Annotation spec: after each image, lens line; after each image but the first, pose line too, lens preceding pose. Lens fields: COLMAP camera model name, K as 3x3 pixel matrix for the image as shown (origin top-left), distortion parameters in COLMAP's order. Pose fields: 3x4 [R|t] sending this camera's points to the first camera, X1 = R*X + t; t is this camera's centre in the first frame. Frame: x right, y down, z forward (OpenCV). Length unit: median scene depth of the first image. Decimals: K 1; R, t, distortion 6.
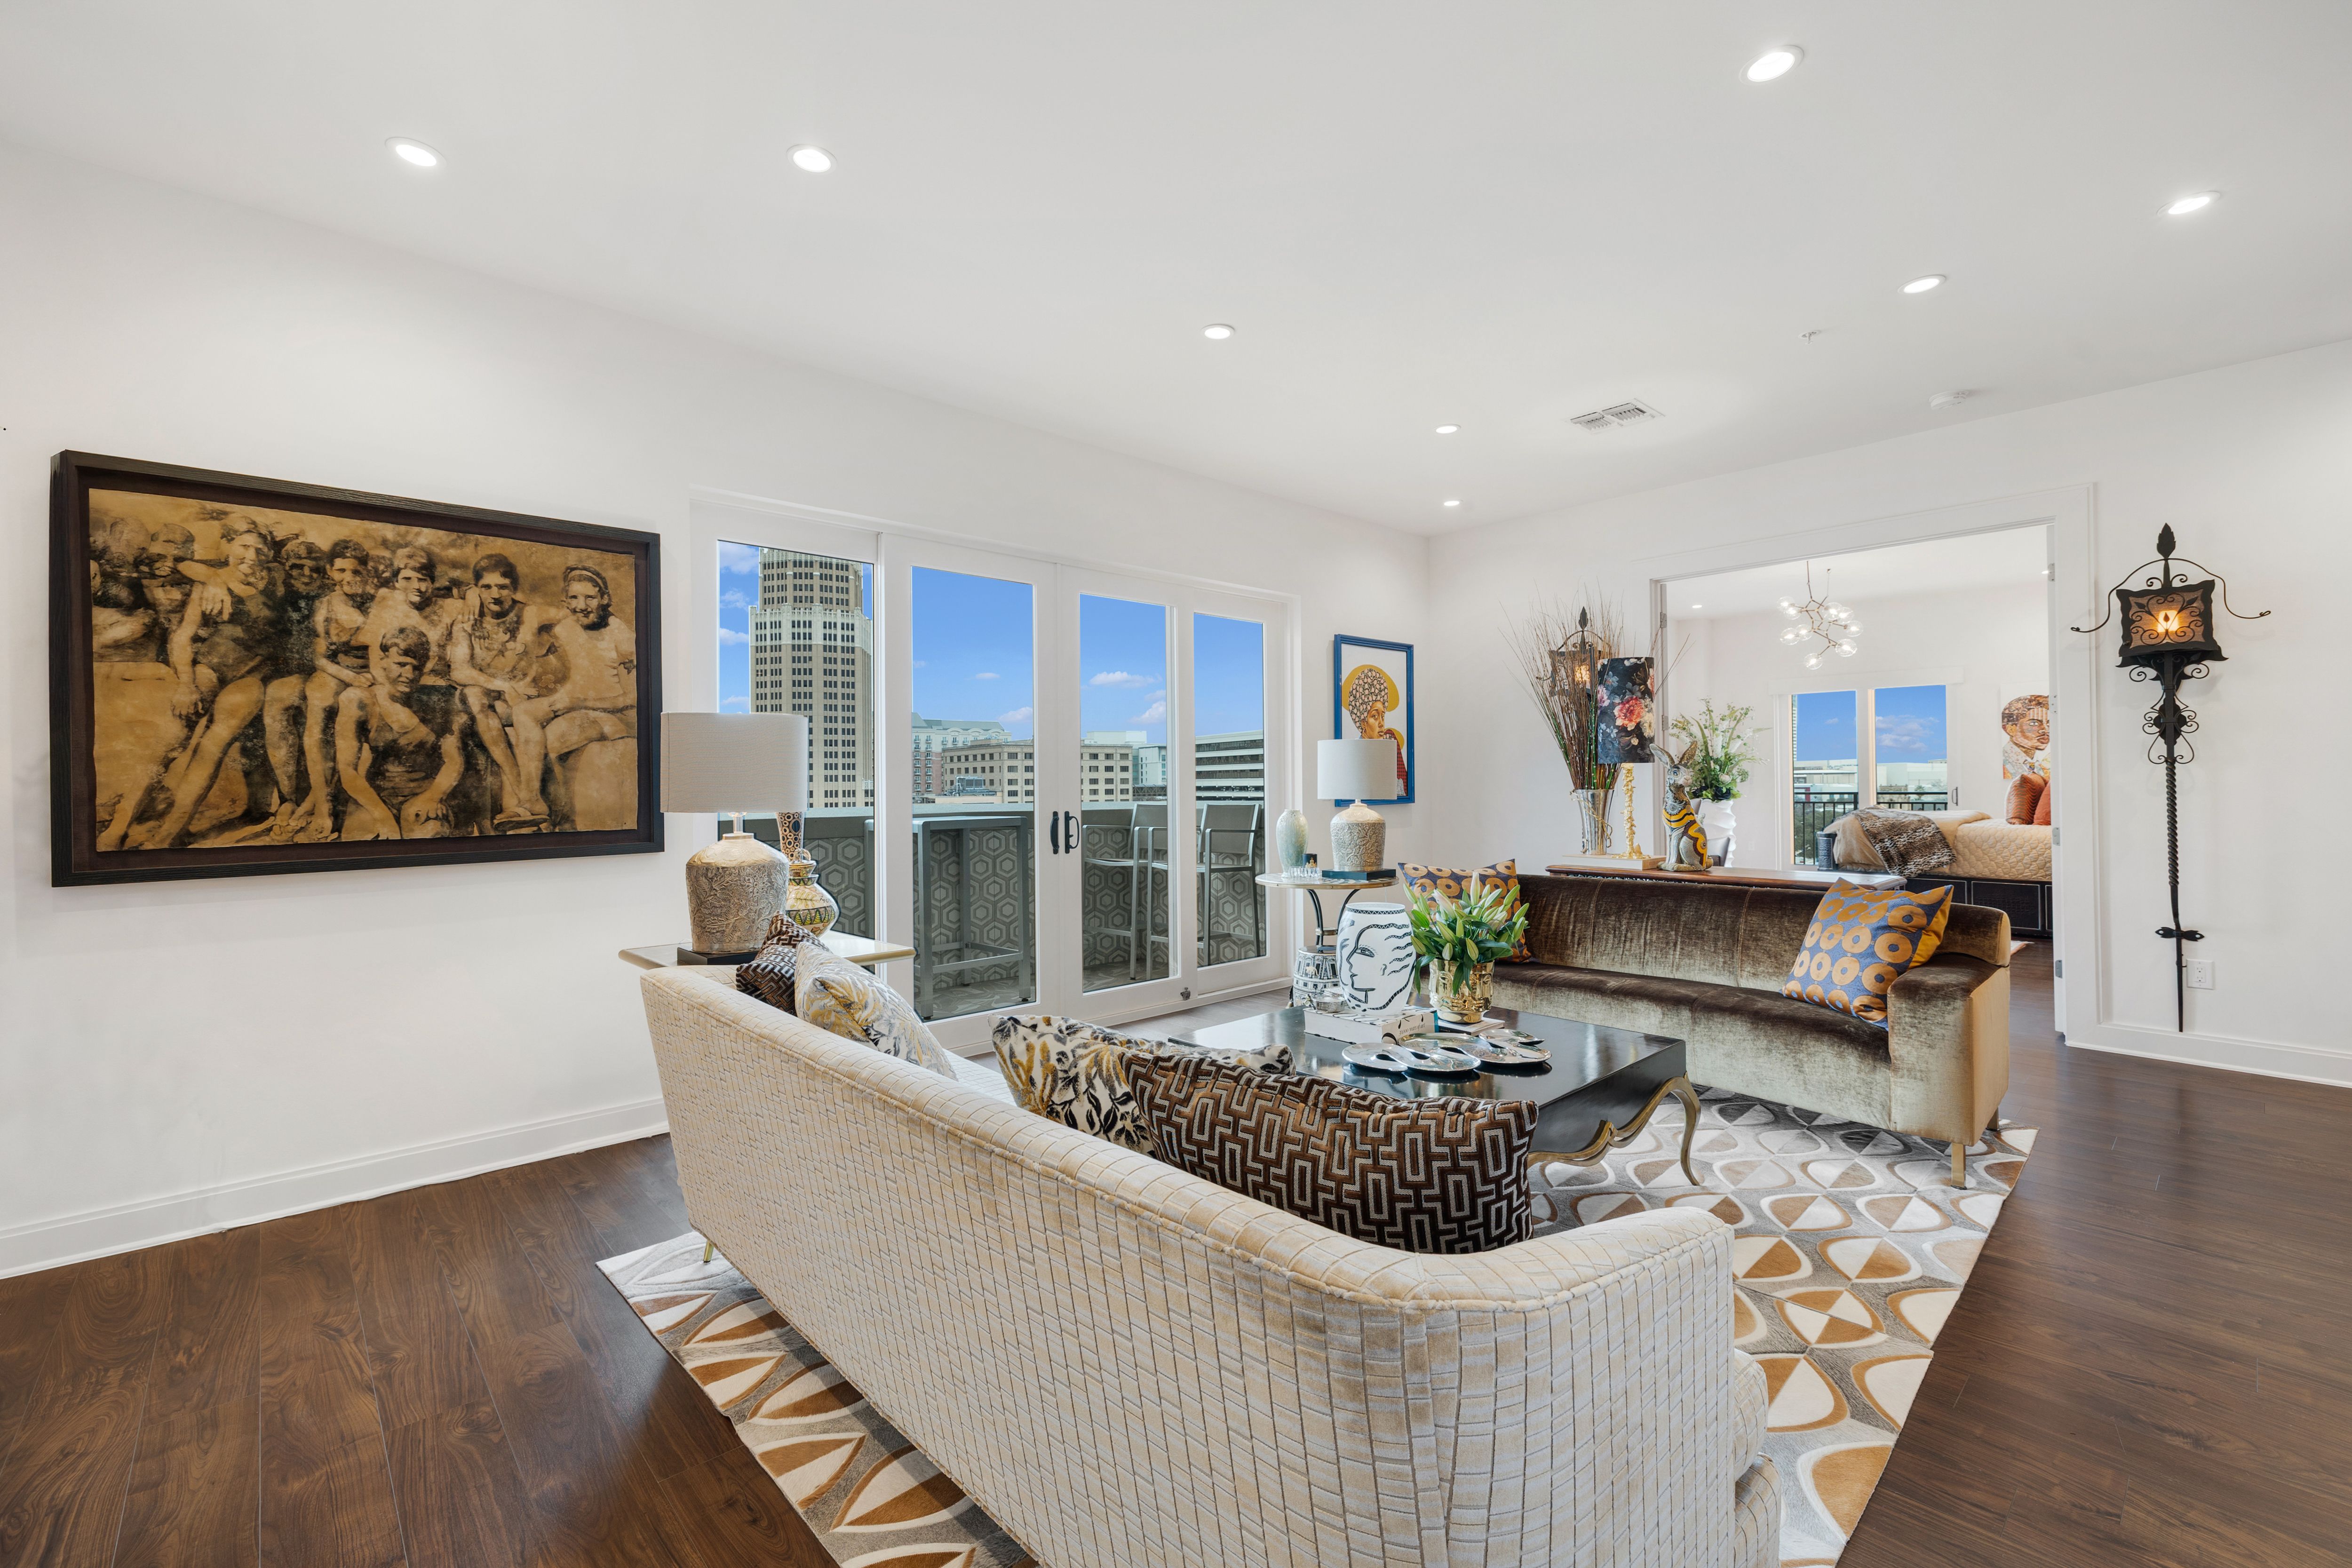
lens RADIAL K [[994.2, 0, 1166.4], [0, 994.2, 775.7], [0, 0, 1]] dist [-0.000625, -0.000049]
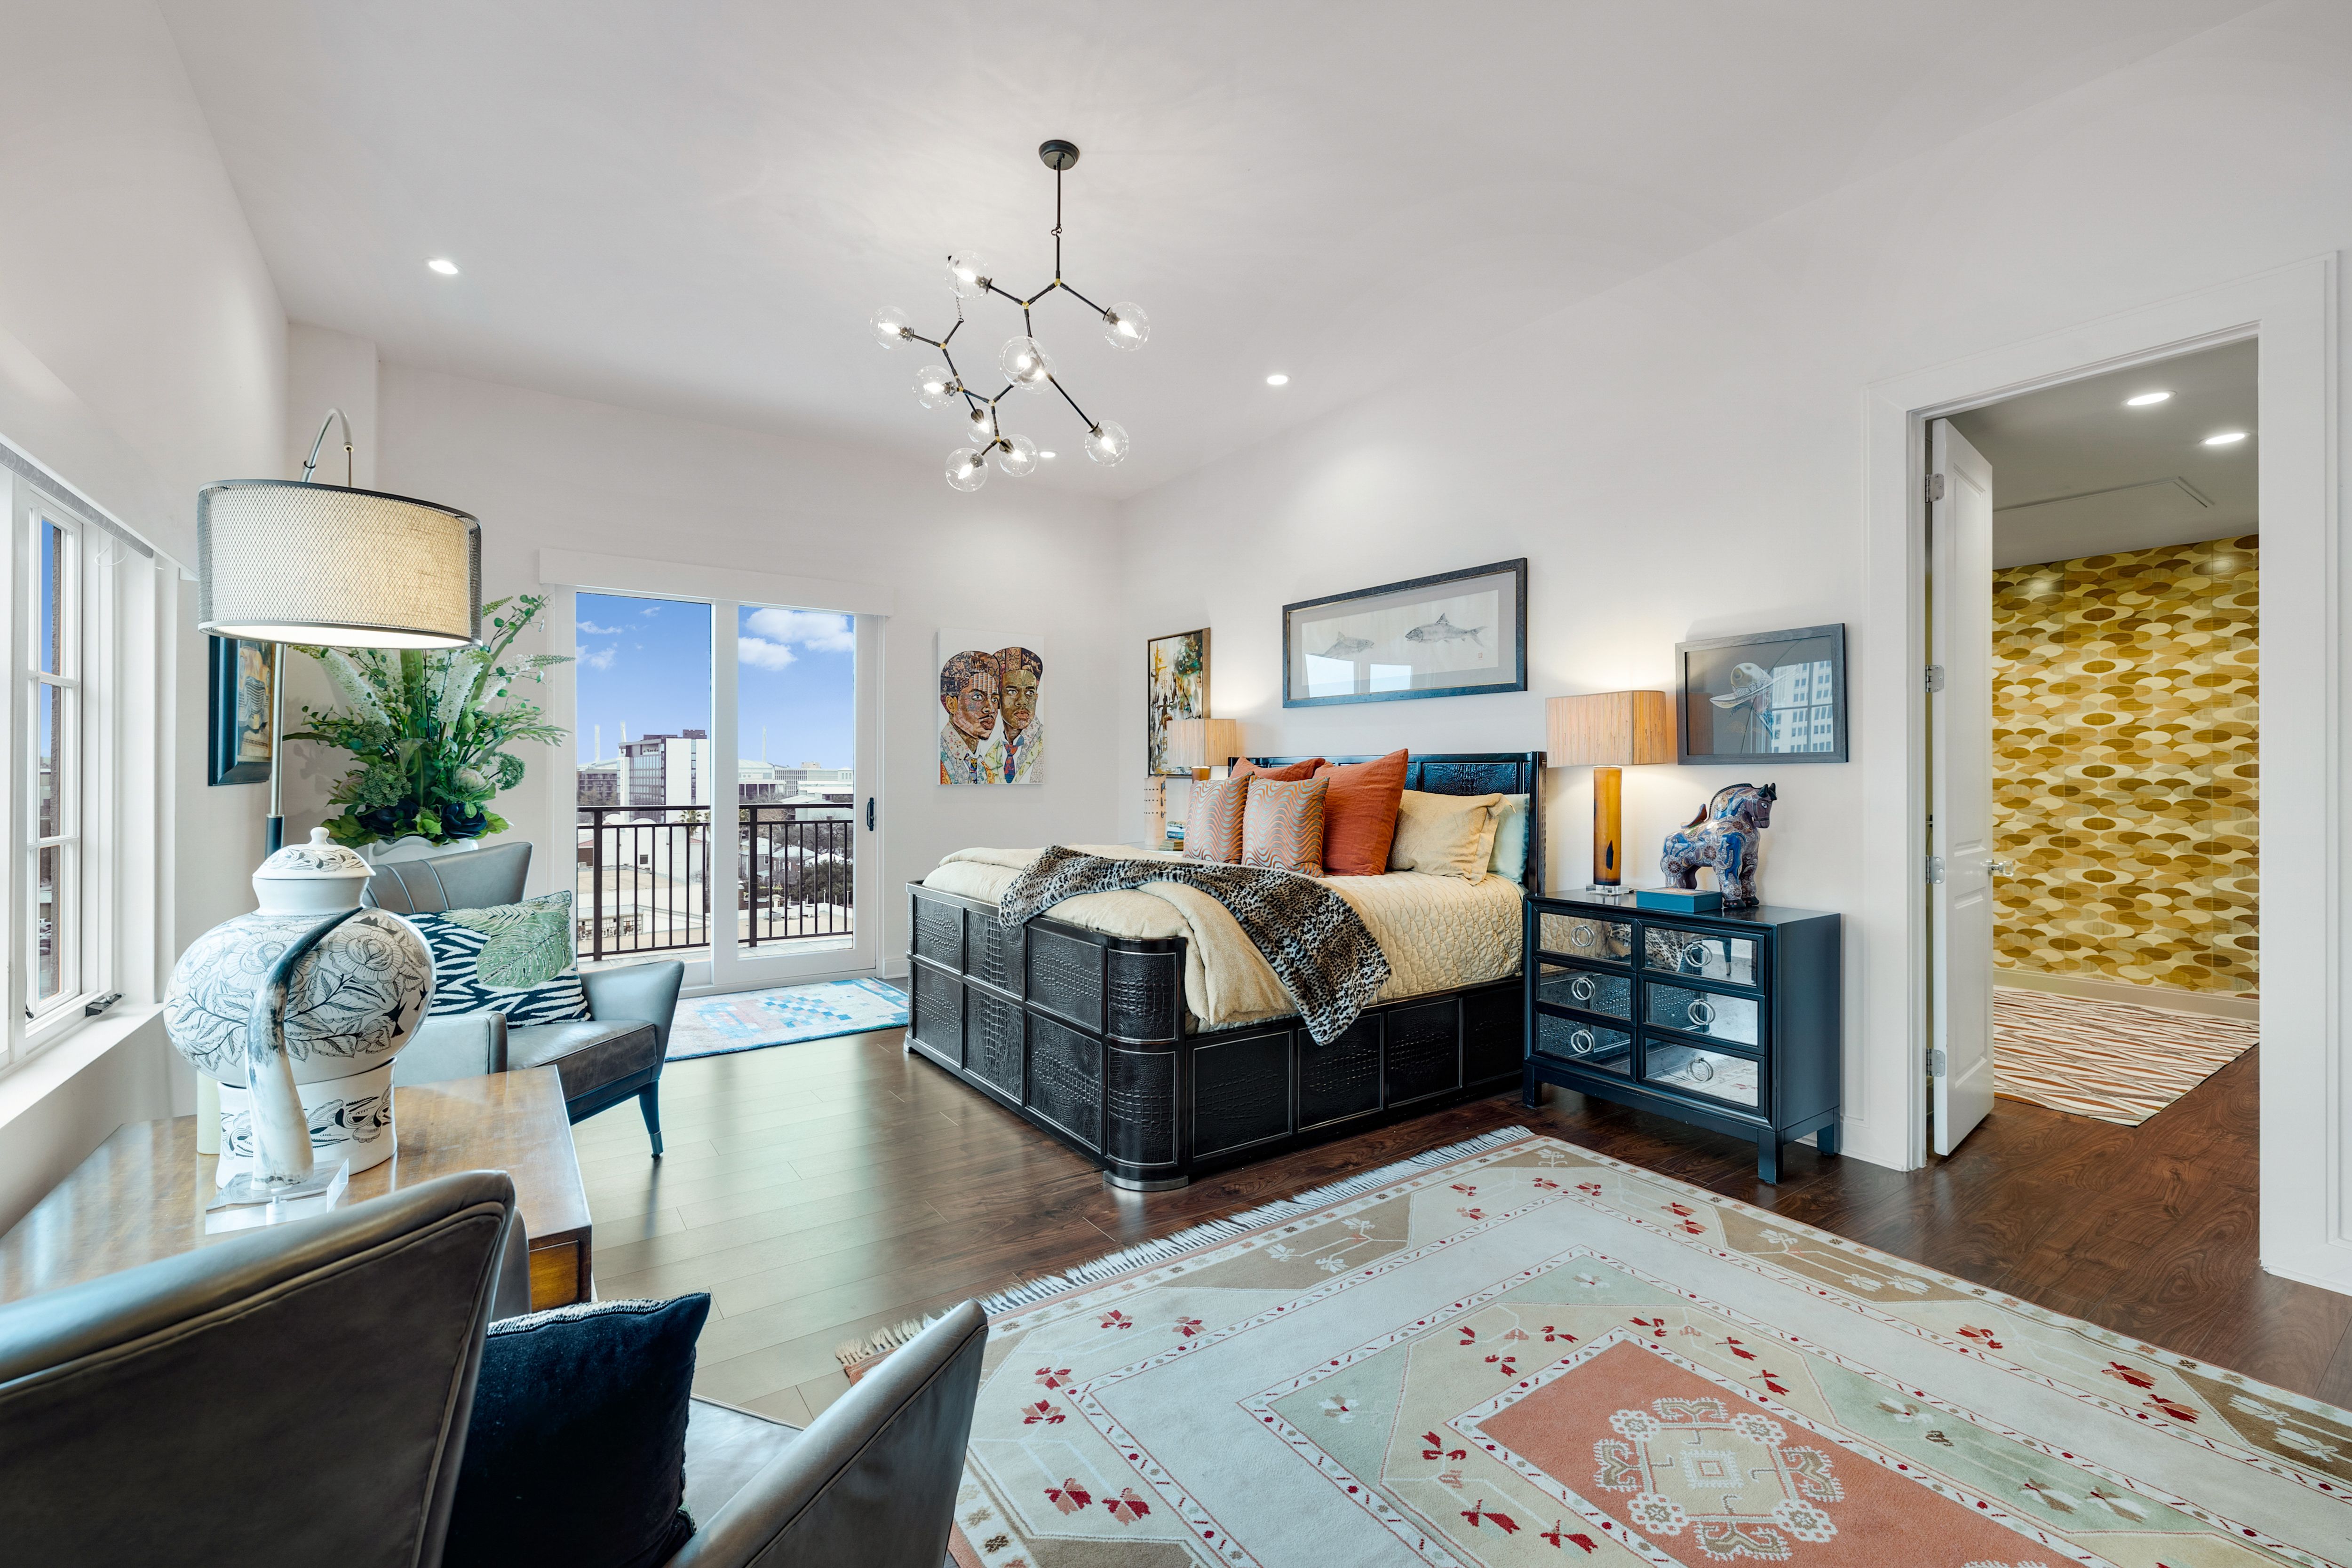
lens RADIAL K [[987.4, 0, 1167.1], [0, 987.4, 775.7], [0, 0, 1]] dist [-0.000010, -0.000001]
pose [[0.134114, 0.010821, 0.990907, 0.640478], [-0.010448, 0.999900, -0.009505, 0.005383], [-0.990911, -0.009078, 0.134214, 1.910519]]
